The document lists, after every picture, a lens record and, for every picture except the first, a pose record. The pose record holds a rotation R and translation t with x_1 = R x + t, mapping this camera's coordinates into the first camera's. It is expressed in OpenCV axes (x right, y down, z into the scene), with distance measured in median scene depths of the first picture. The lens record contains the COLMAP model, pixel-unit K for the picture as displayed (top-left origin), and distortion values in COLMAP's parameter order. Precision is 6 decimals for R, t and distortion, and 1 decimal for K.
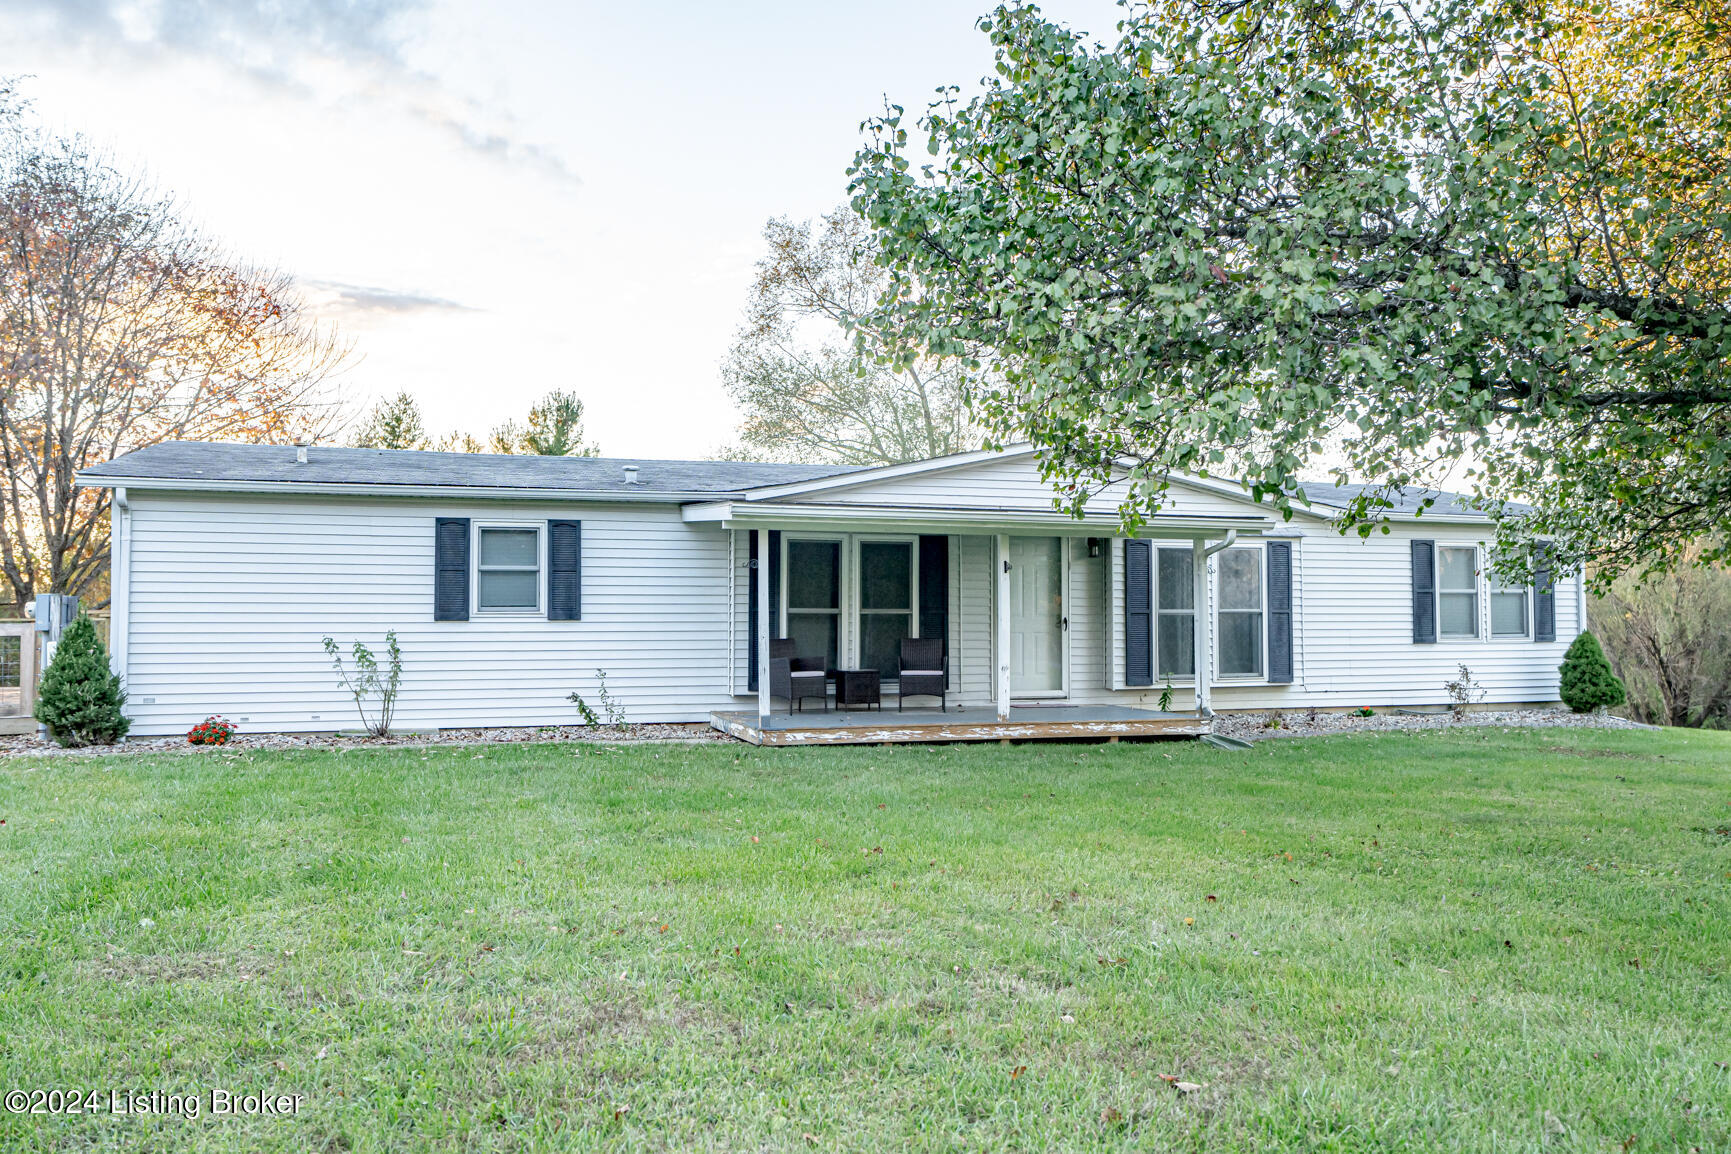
lens RADIAL K [[1307.6, 0, 866.0], [0, 1307.6, 576.2], [0, 0, 1]] dist [-0.006197, 0.000657]
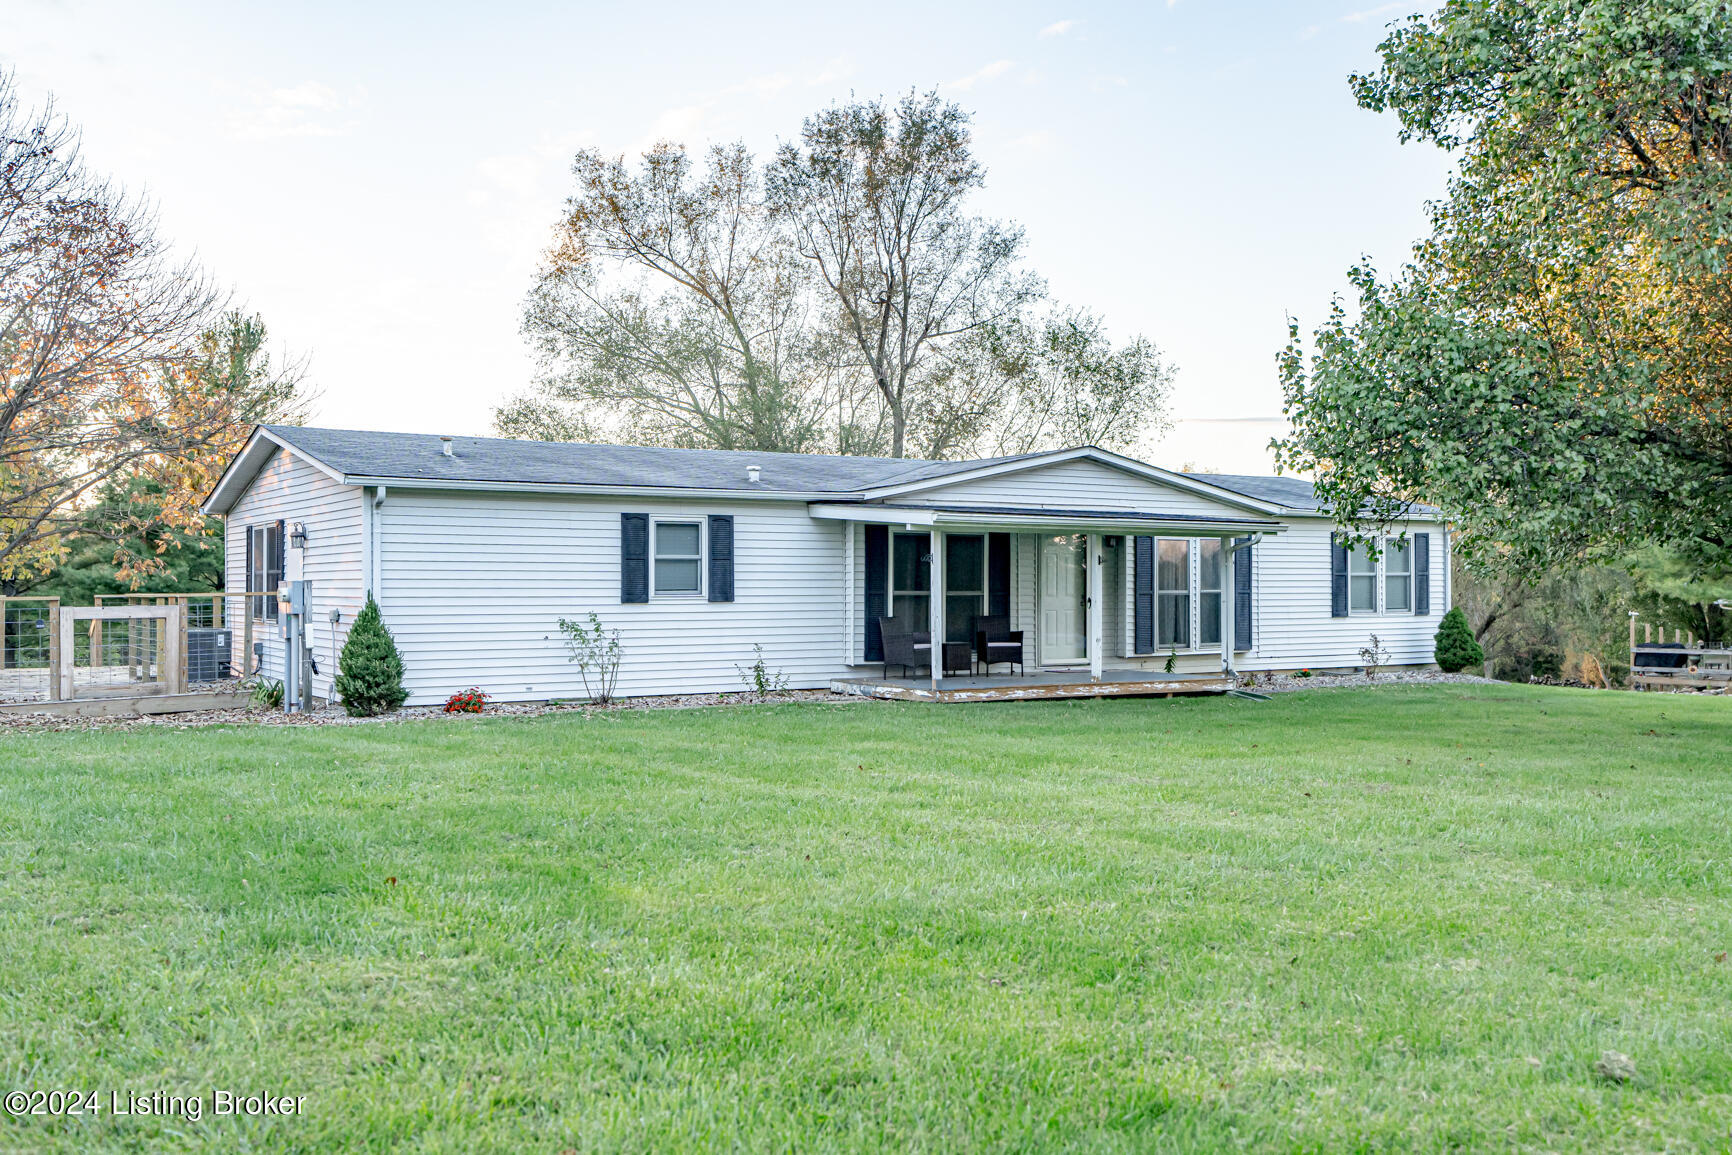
lens RADIAL K [[1641.0, 0, 865.5], [0, 1641.0, 581.3], [0, 0, 1]] dist [0.013802, 0.000000]
pose [[0.963734, 0.000763, 0.266864, -0.479720], [-0.009530, 0.999456, 0.031561, -0.030826], [-0.266695, -0.032960, 0.963217, -0.421299]]
